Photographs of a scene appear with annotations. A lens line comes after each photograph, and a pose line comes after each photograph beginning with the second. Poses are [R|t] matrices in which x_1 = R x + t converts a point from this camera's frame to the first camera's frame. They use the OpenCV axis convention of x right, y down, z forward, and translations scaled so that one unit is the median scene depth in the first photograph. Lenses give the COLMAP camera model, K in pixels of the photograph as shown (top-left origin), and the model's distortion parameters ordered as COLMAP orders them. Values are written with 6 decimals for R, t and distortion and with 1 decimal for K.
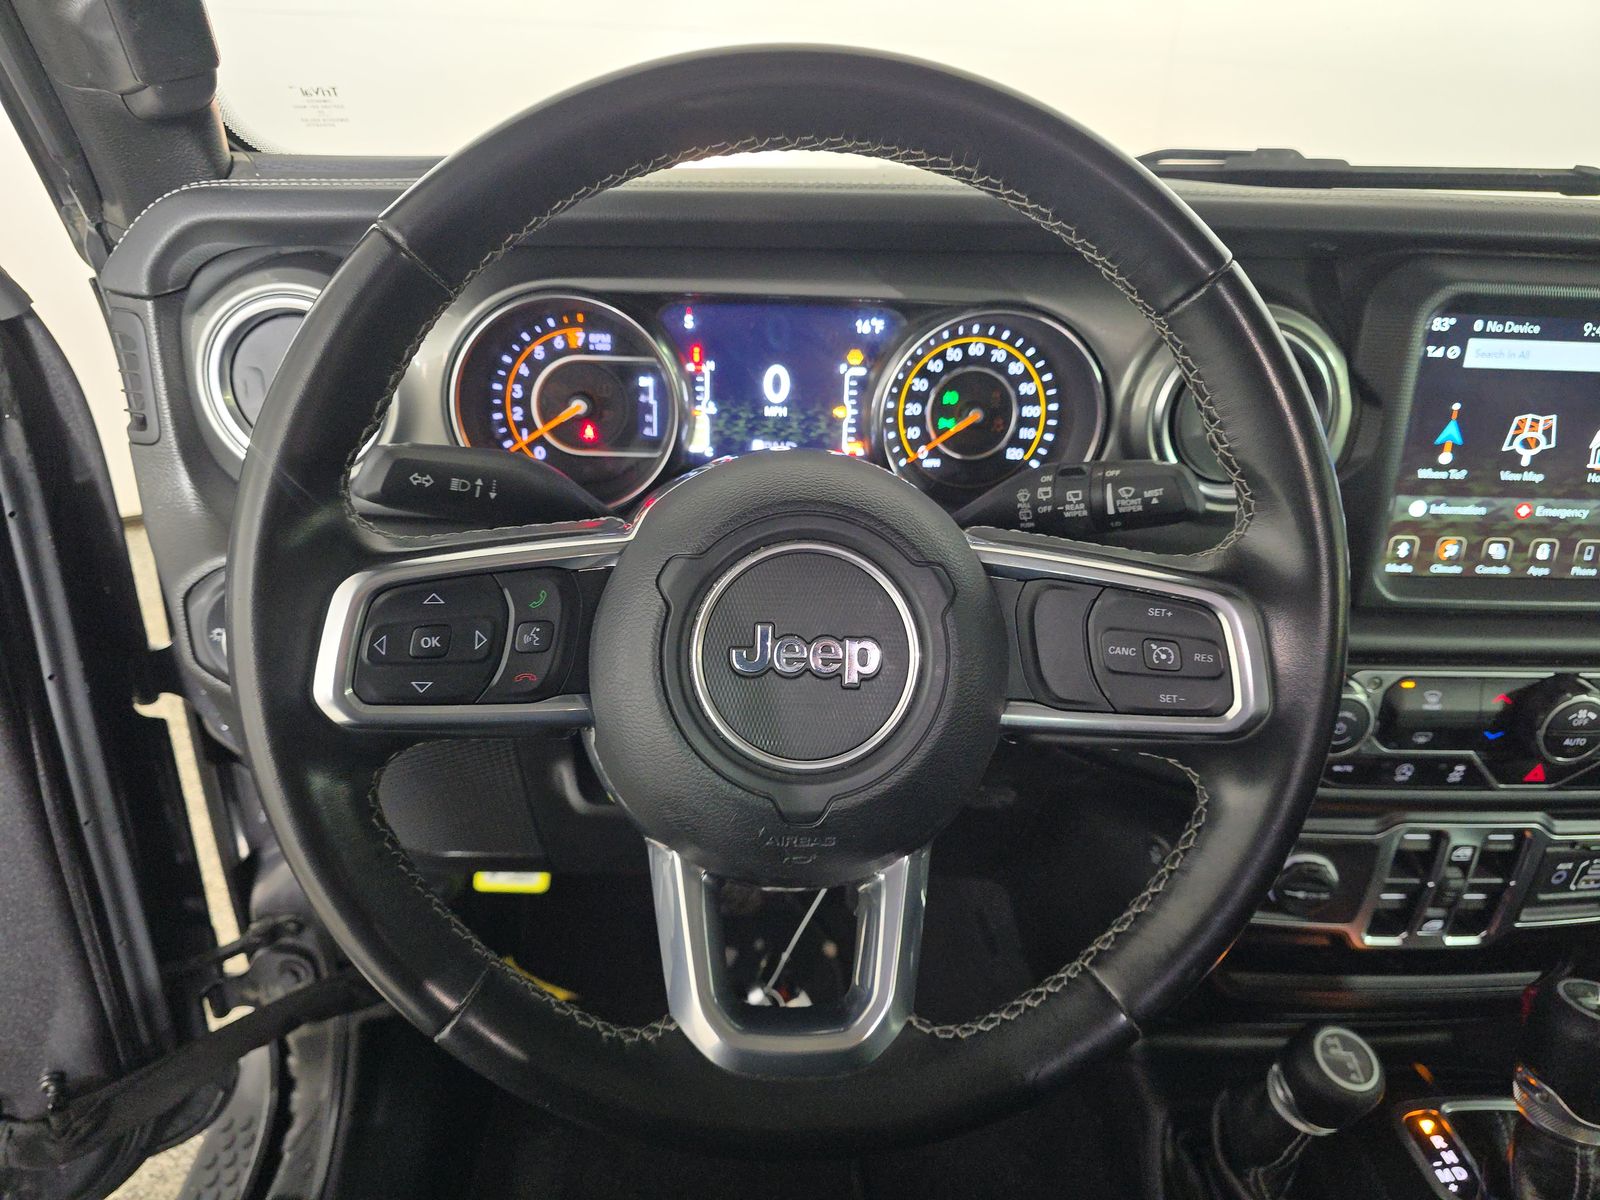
lens RADIAL K [[1014.1, 0, 800.0], [0, 1014.1, 600.0], [0, 0, 1]] dist [0.016302, -0.060923]
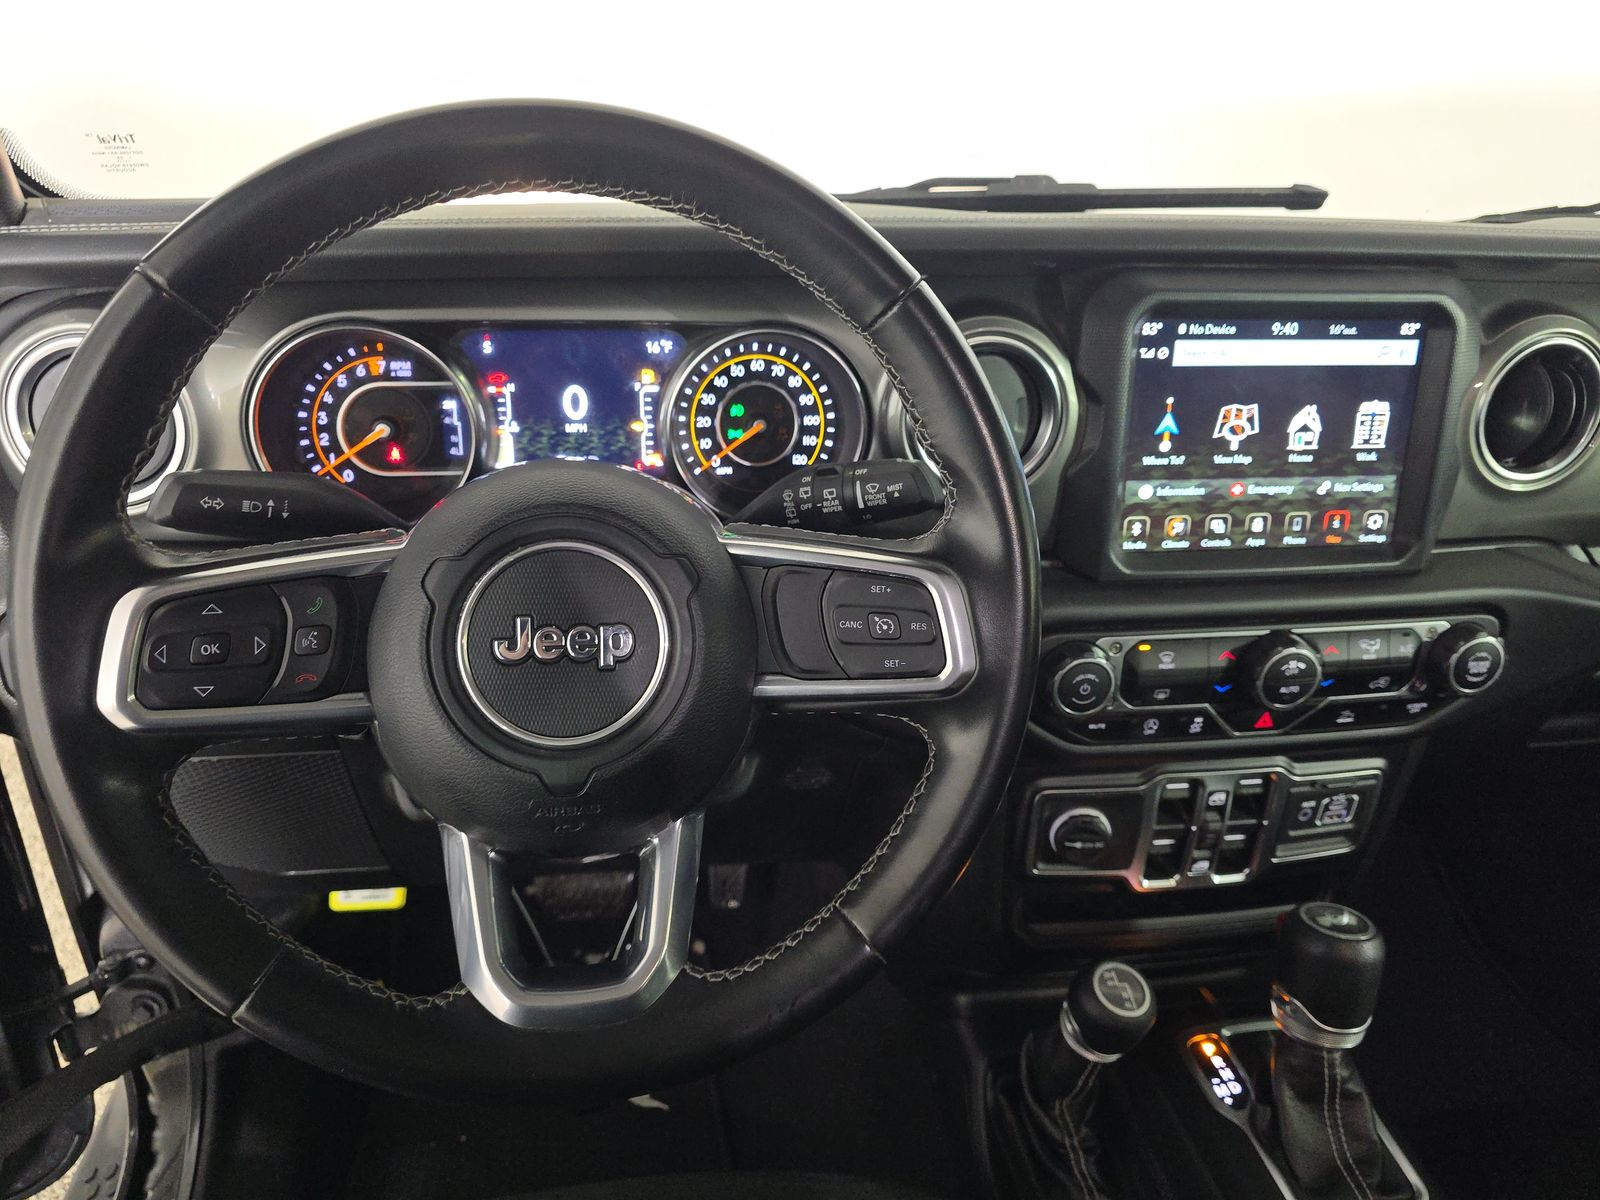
lens RADIAL K [[1011.8, 0, 800.0], [0, 1011.8, 600.0], [0, 0, 1]] dist [0.008380, -0.034255]
pose [[0.994421, -0.051498, 0.092055, 0.107994], [0.053231, 0.998446, -0.016467, 0.026340], [-0.091064, 0.021275, 0.995618, -0.085242]]
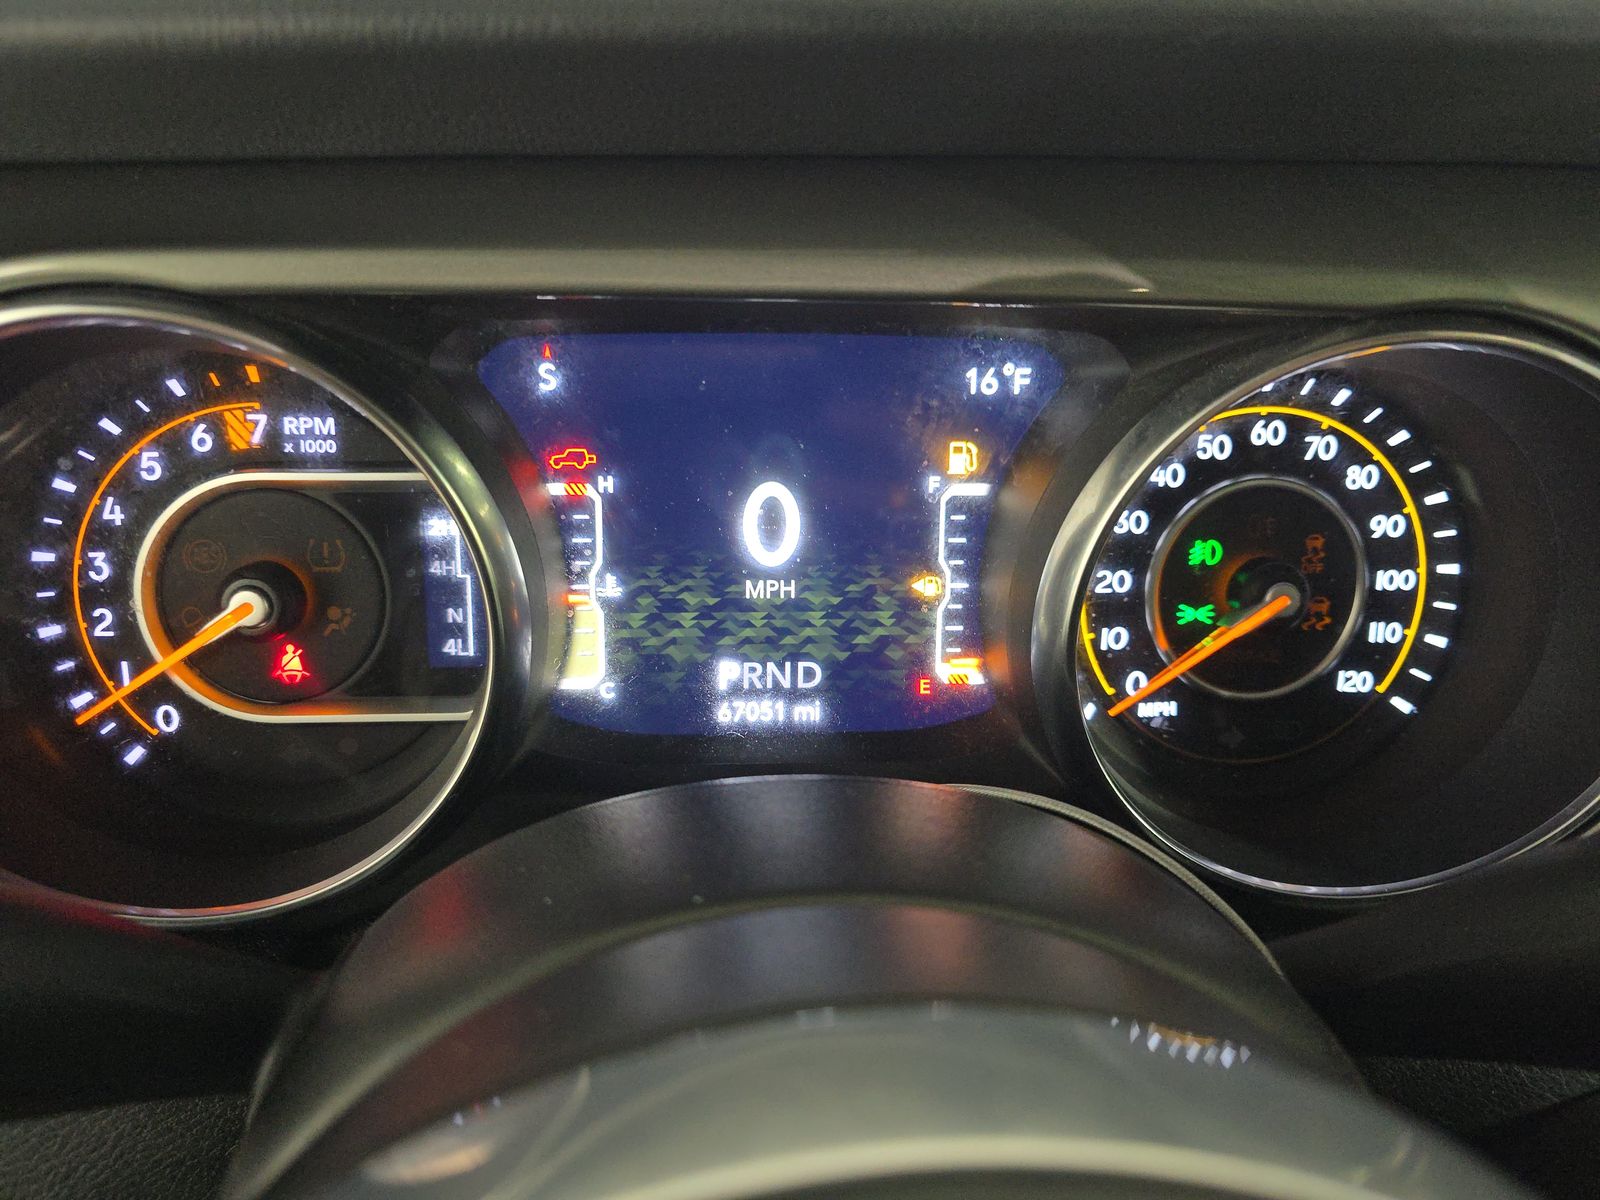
lens RADIAL K [[1039.4, 0, 800.0], [0, 1039.4, 600.0], [0, 0, 1]] dist [-0.003680, -0.031203]
pose [[0.999351, -0.023755, 0.027088, -0.024542], [0.025165, 0.998279, -0.052967, -0.166767], [-0.025783, 0.053615, 0.998229, 0.609465]]
